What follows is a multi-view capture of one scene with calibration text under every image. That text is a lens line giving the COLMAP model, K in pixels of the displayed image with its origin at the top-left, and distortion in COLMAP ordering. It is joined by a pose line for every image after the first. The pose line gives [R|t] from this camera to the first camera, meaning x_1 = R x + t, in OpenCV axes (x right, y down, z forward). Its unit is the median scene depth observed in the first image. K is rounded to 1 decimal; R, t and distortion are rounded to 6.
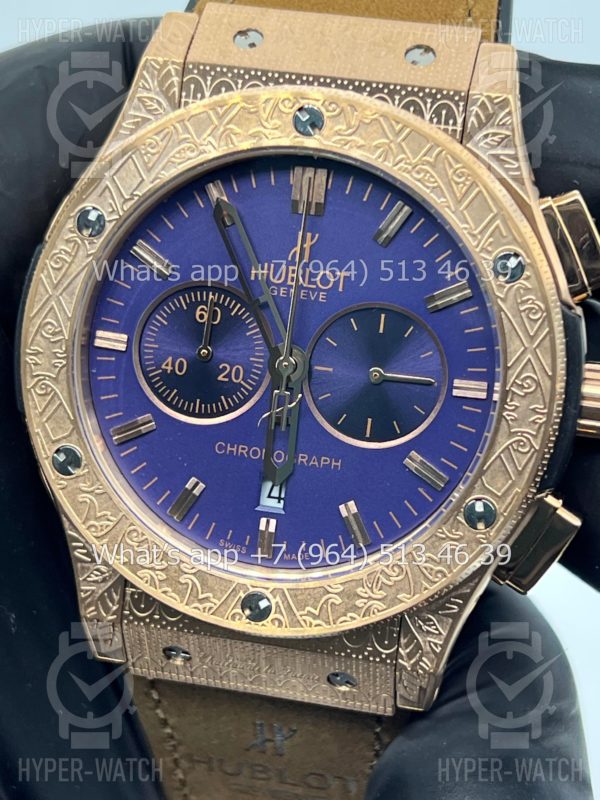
lens RADIAL K [[1911.1, 0, 300.0], [0, 1911.1, 400.0], [0, 0, 1]] dist [0.248142, -0.792325]
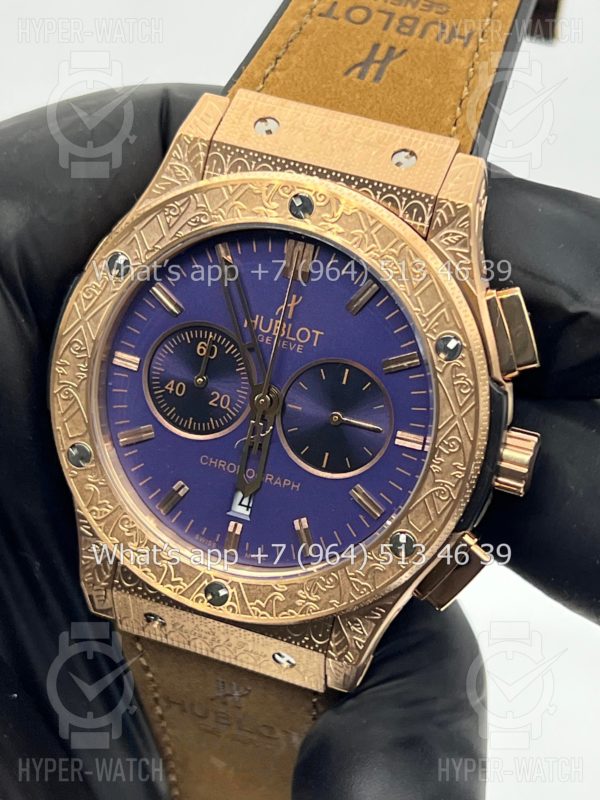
lens RADIAL K [[1911.1, 0, 300.0], [0, 1911.1, 400.0], [0, 0, 1]] dist [0.248142, -0.792325]
pose [[0.989537, 0.121516, -0.077787, 0.109769], [-0.116331, 0.990877, 0.068049, -0.103885], [0.085346, -0.058288, 0.994645, -0.204420]]
